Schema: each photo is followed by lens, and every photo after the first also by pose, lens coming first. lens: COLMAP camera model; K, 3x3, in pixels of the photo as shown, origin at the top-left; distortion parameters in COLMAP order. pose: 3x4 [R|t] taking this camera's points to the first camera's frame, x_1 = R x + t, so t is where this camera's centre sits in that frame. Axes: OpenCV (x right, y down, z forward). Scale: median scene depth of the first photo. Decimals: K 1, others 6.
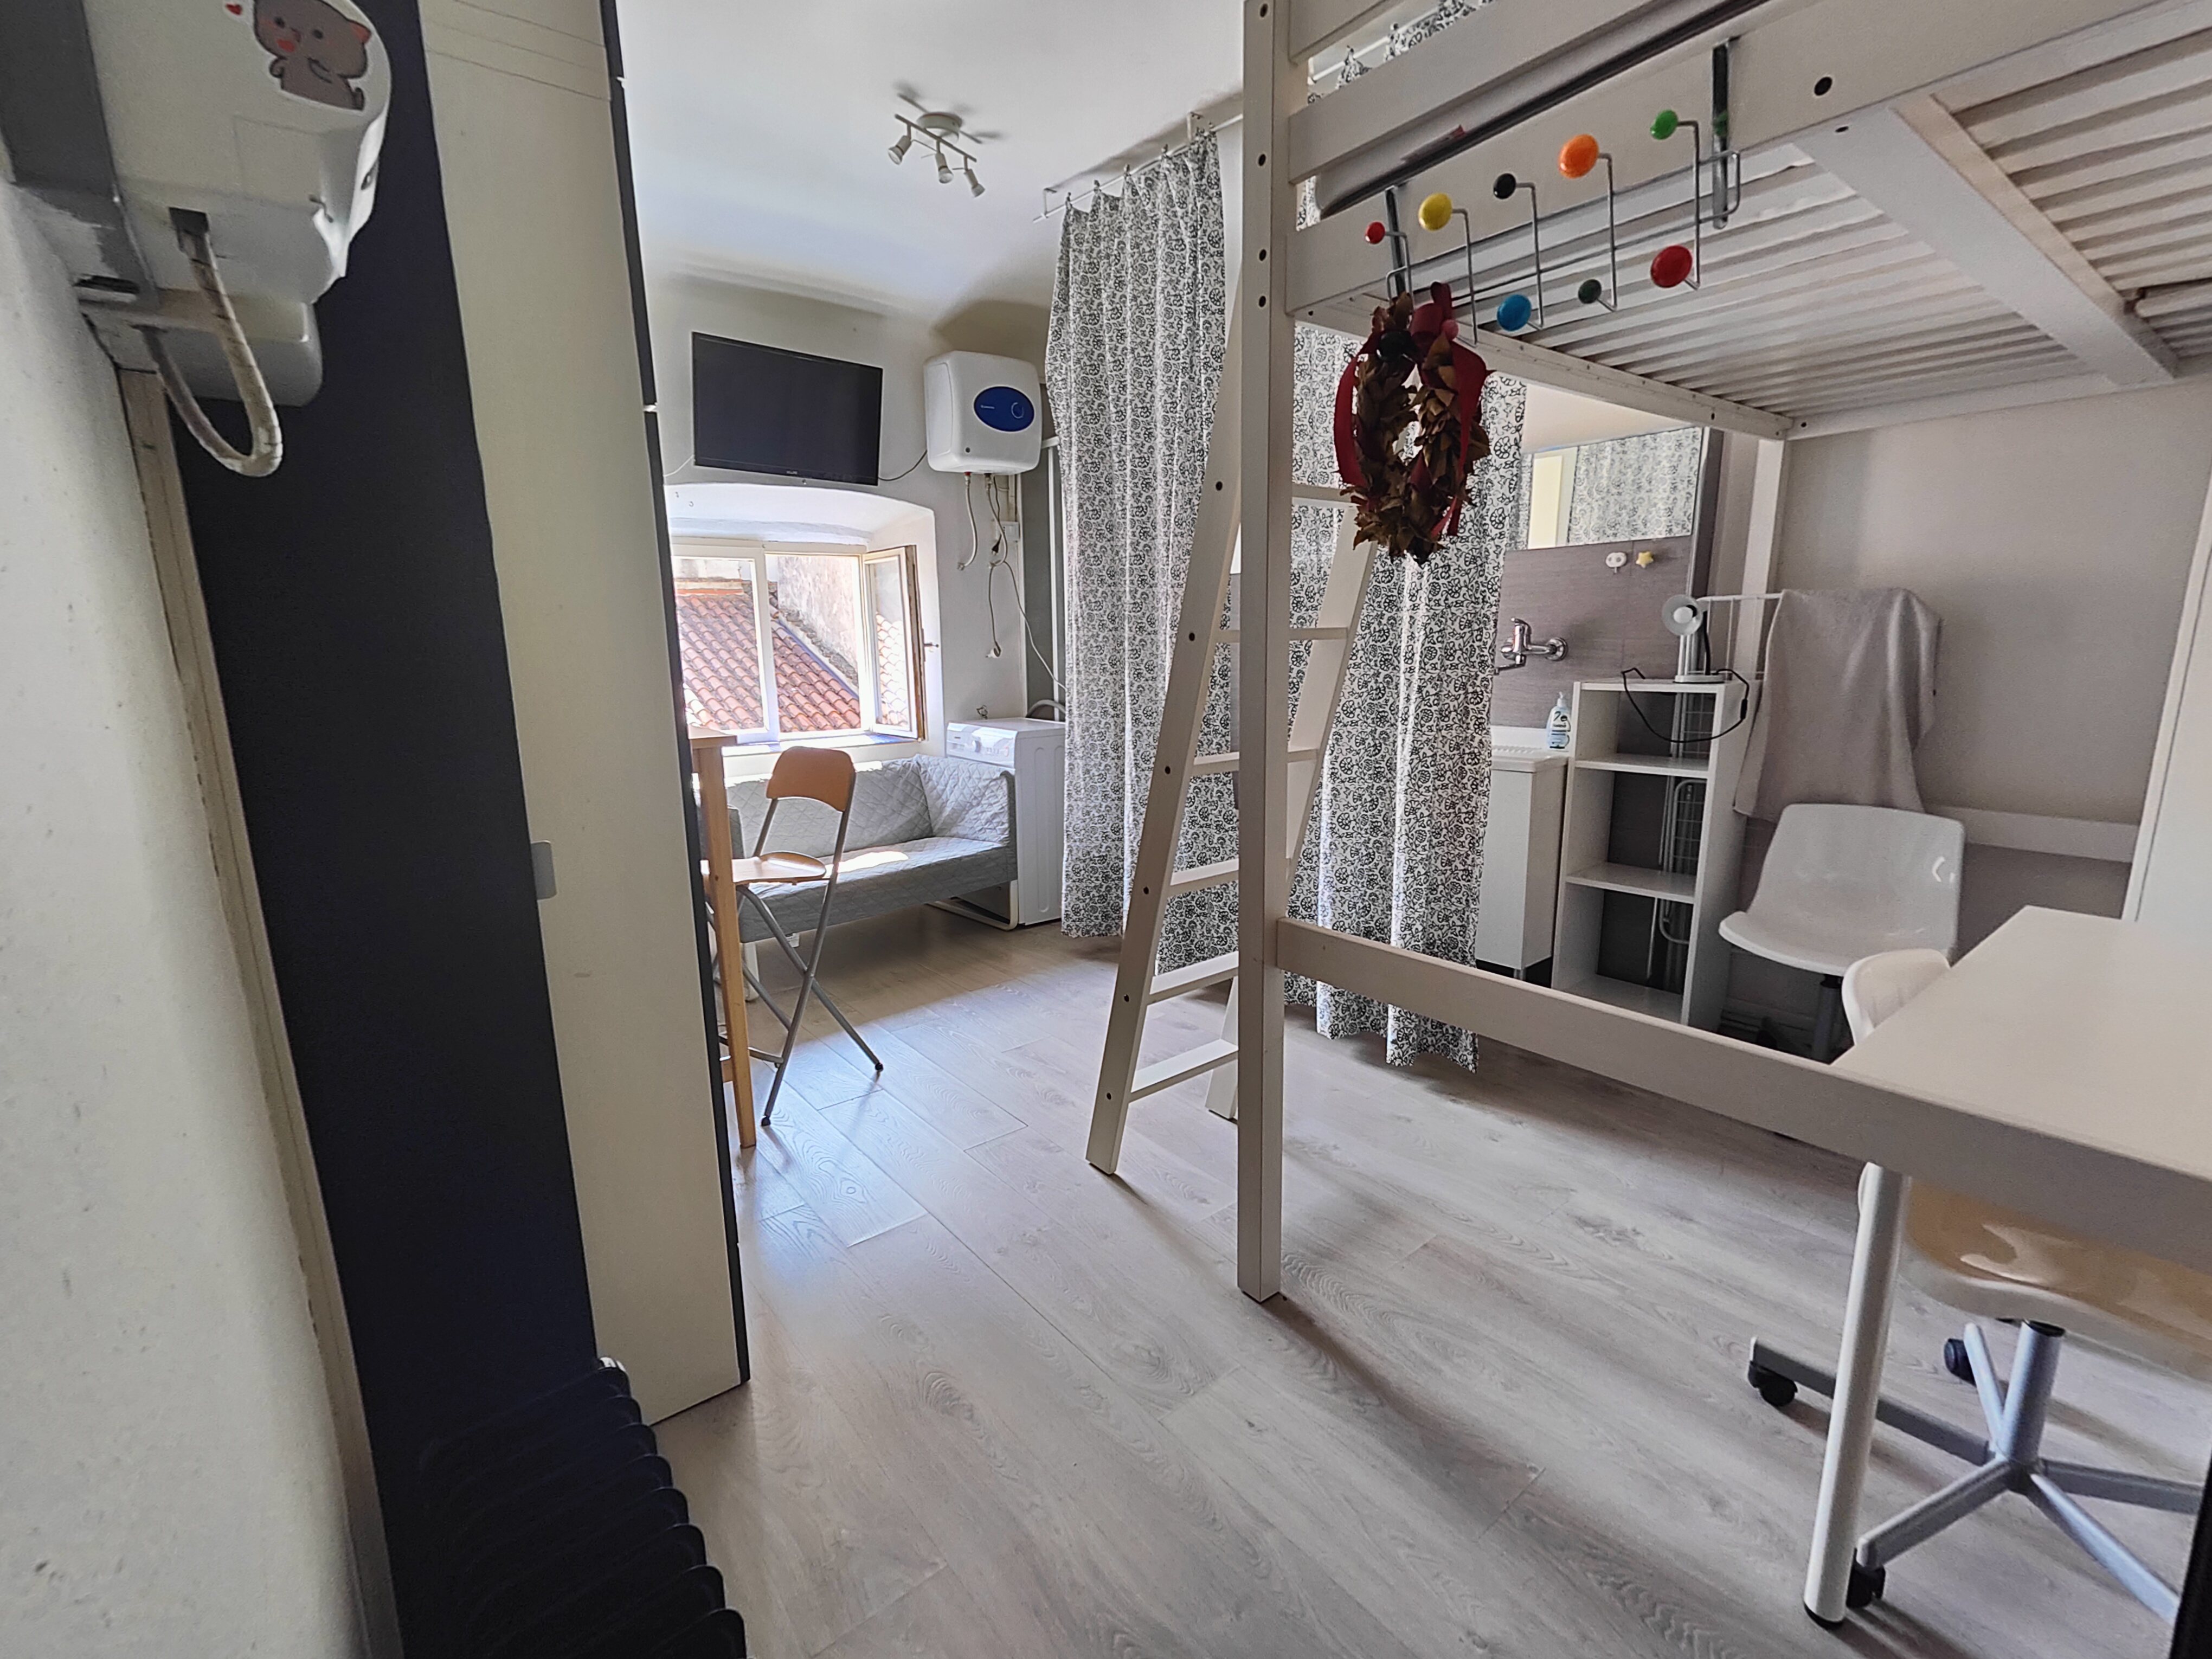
lens RADIAL K [[1007.1, 0, 1106.0], [0, 1007.1, 829.5], [0, 0, 1]] dist [0.001599, 0.000070]
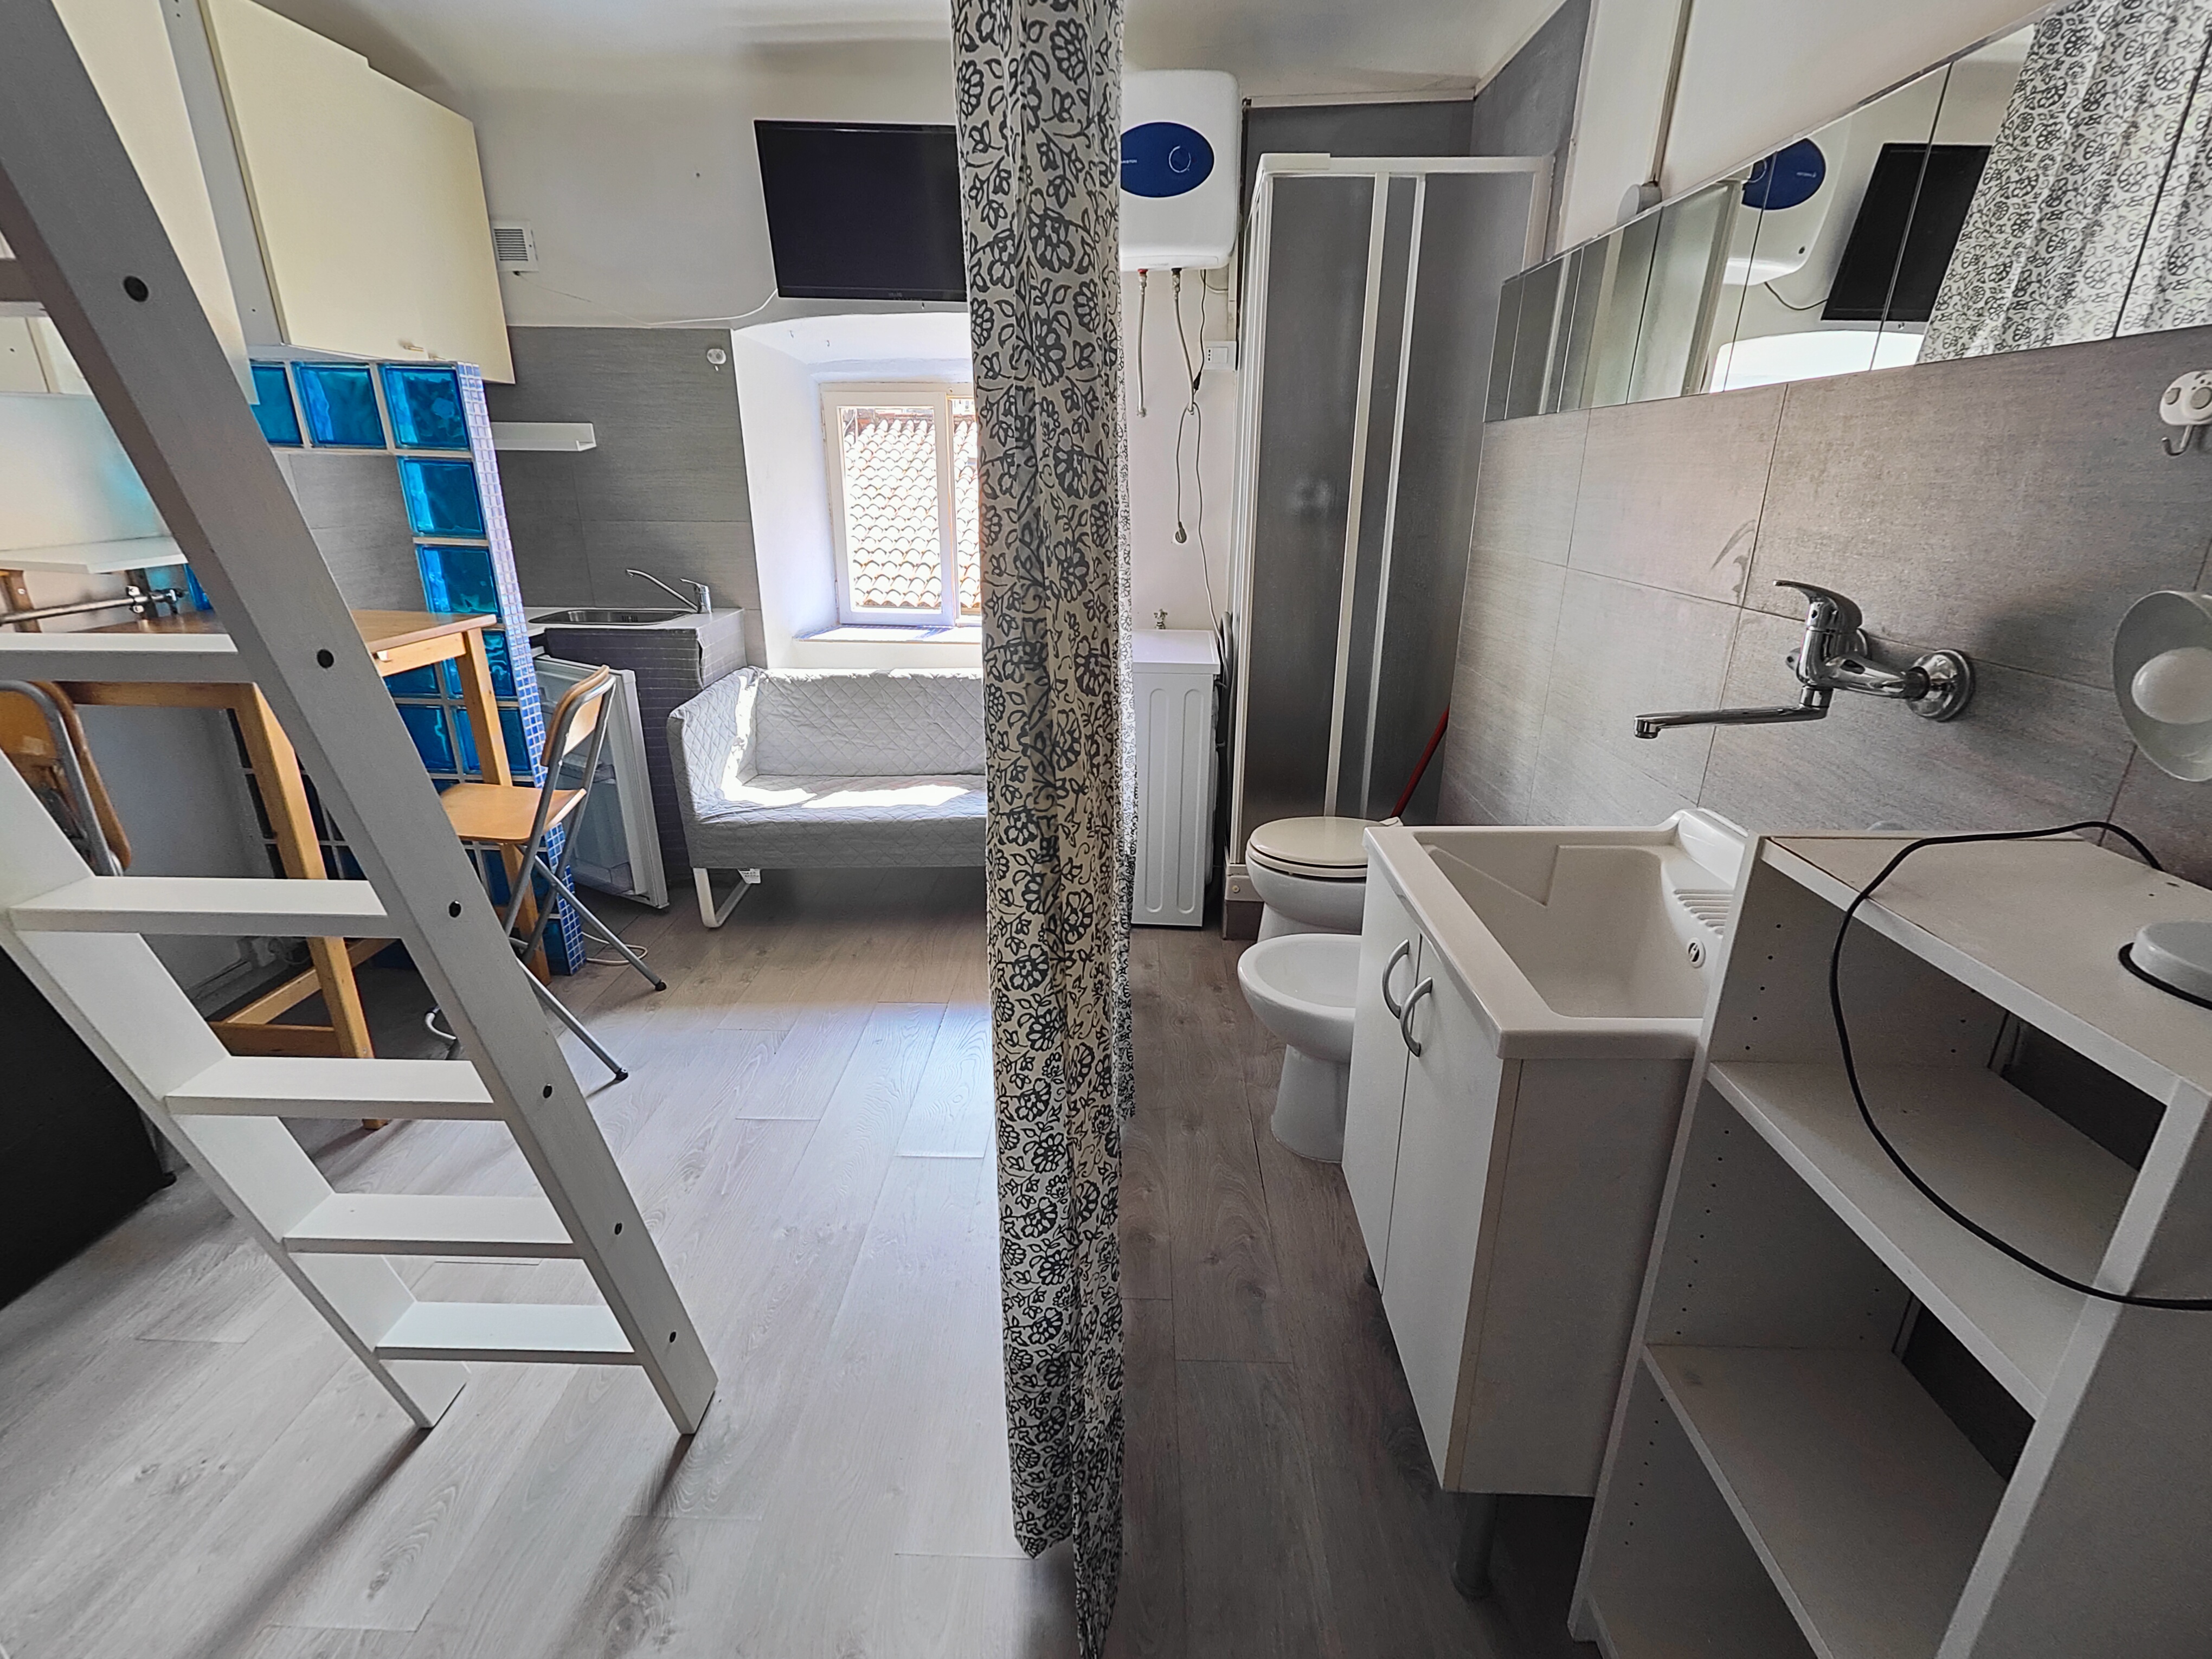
lens RADIAL K [[990.6, 0, 1097.6], [0, 990.6, 797.1], [0, 0, 1]] dist [0.021717, 0.000321]
pose [[0.754741, 0.225030, -0.616221, 0.355164], [-0.138648, 0.972825, 0.185439, -0.130324], [0.641204, -0.054521, 0.765431, 0.453037]]
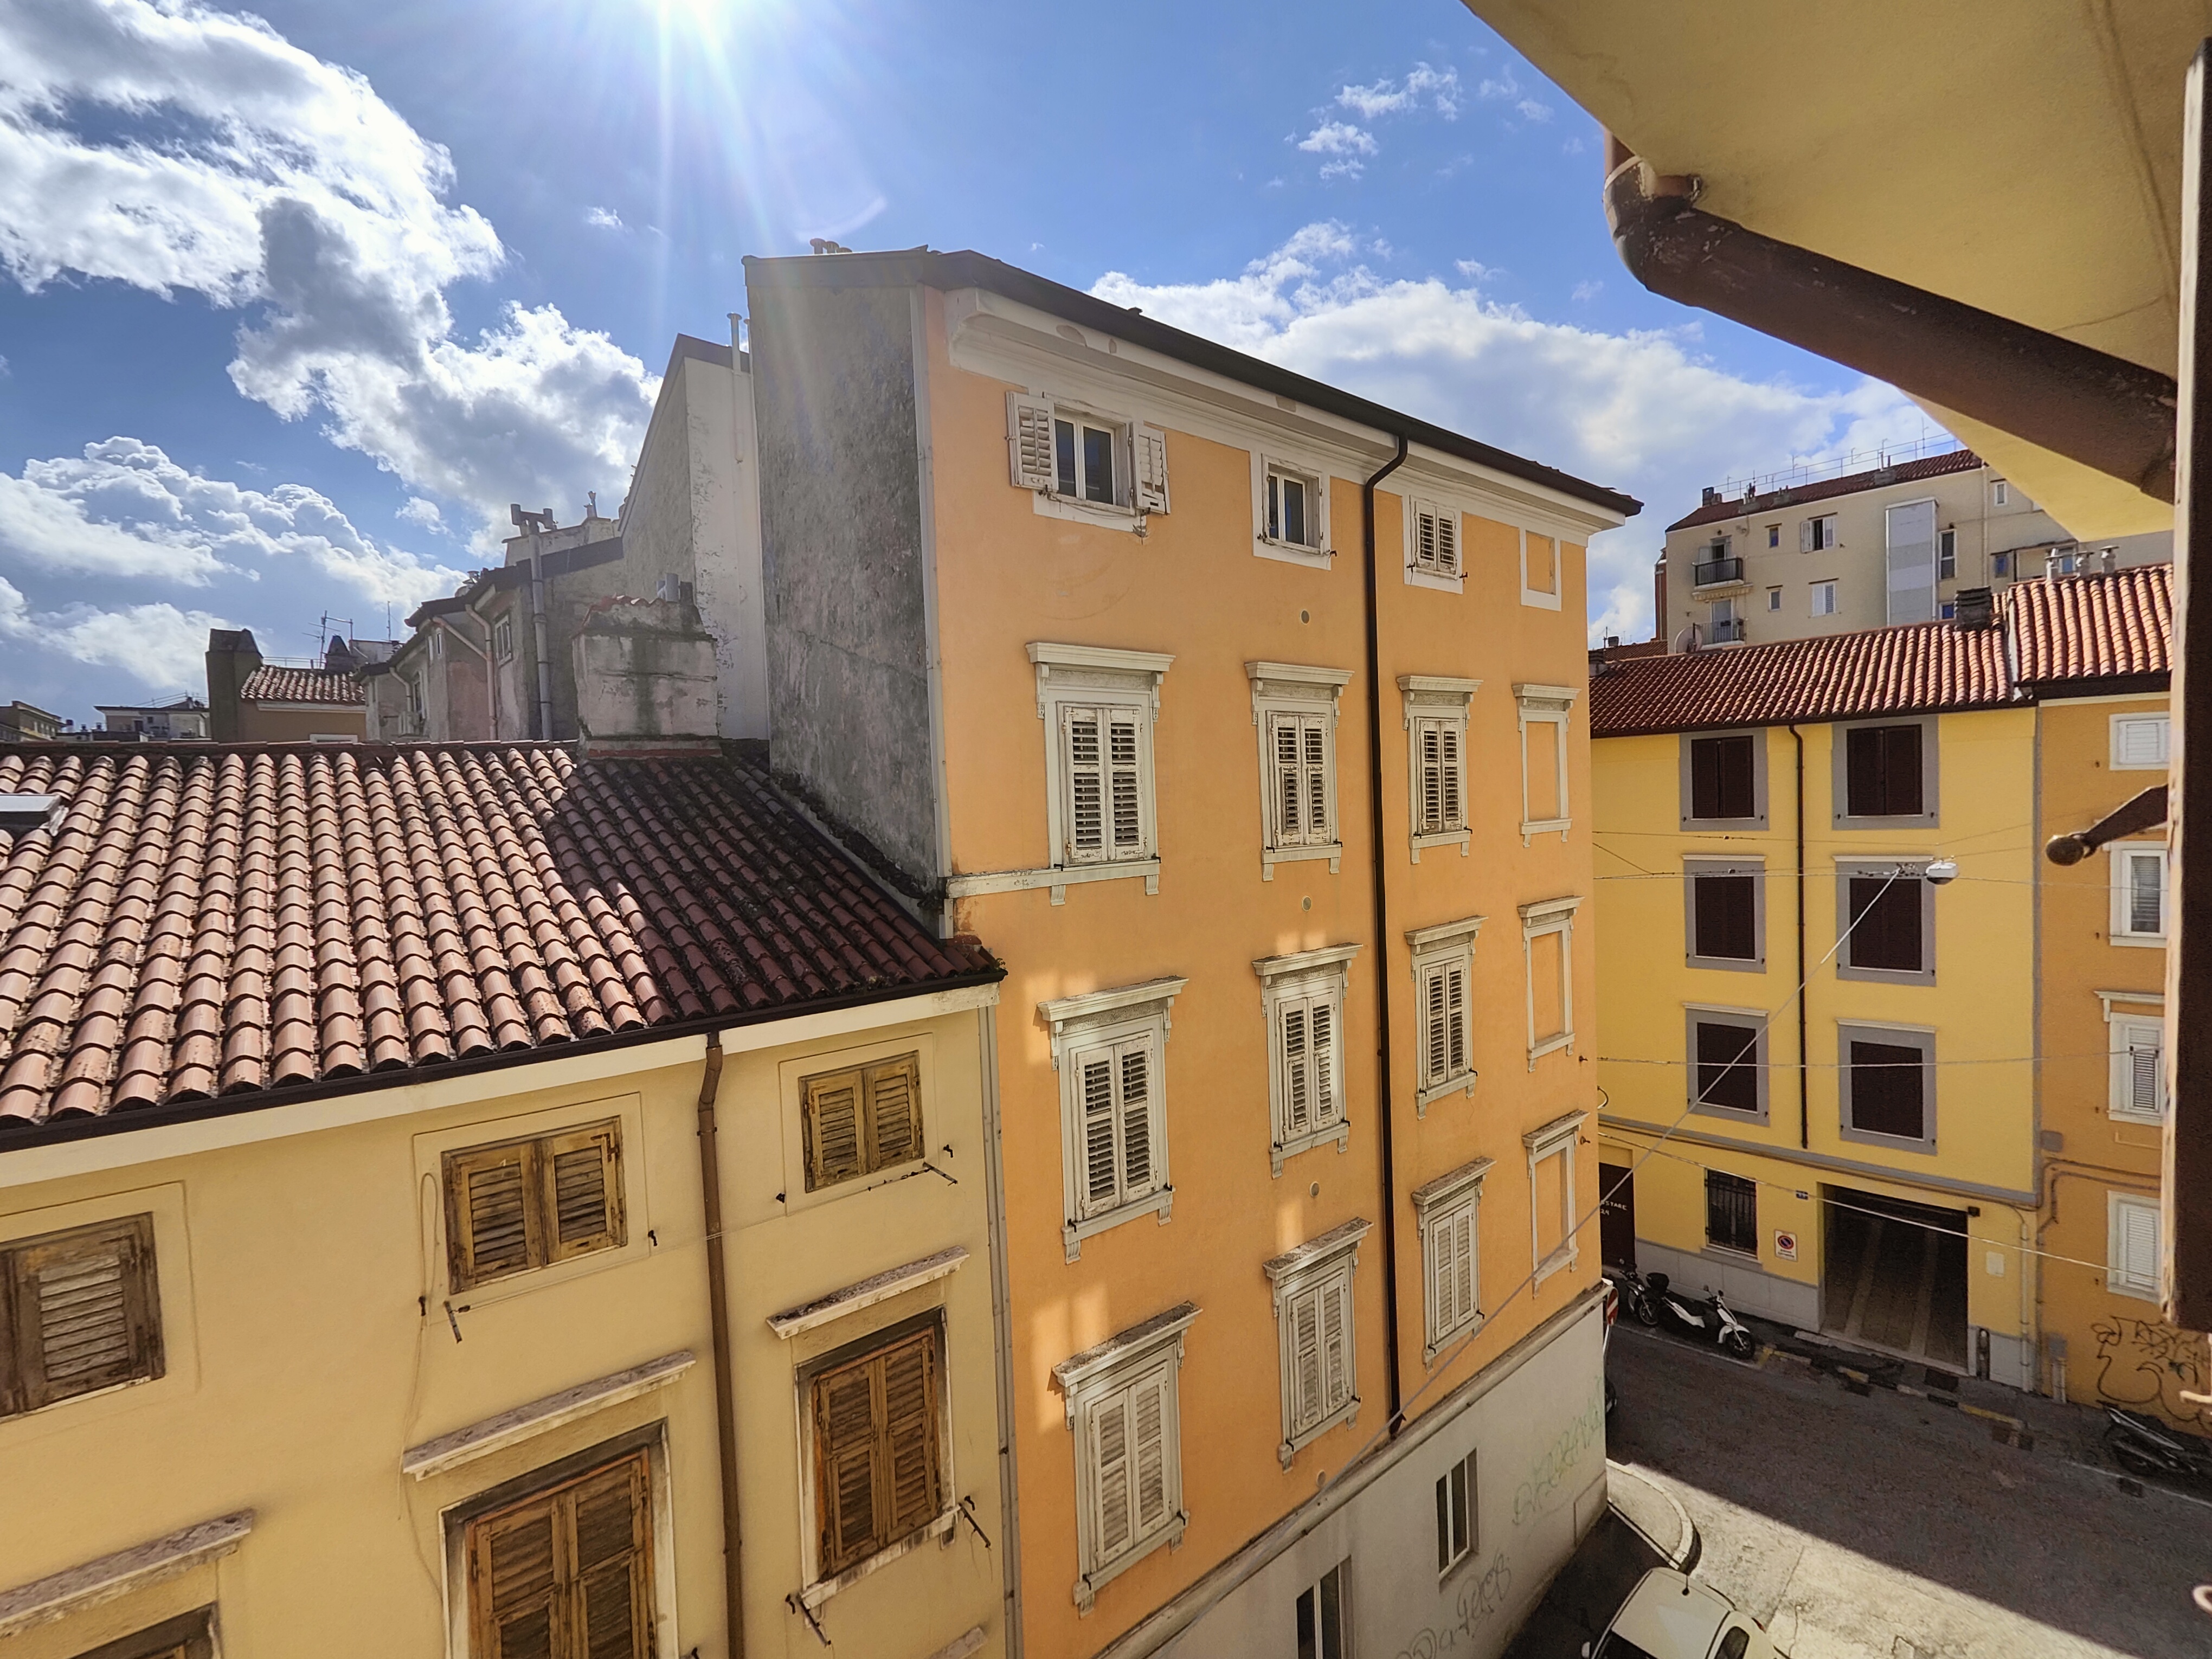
lens RADIAL K [[971.0, 0, 1104.4], [0, 971.0, 835.4], [0, 0, 1]] dist [-0.000603, 0.000481]
pose [[0.999196, -0.025892, 0.030623, -0.381702], [0.030477, 0.986607, -0.160246, -0.199702], [-0.026064, 0.161050, 0.986602, 1.110207]]
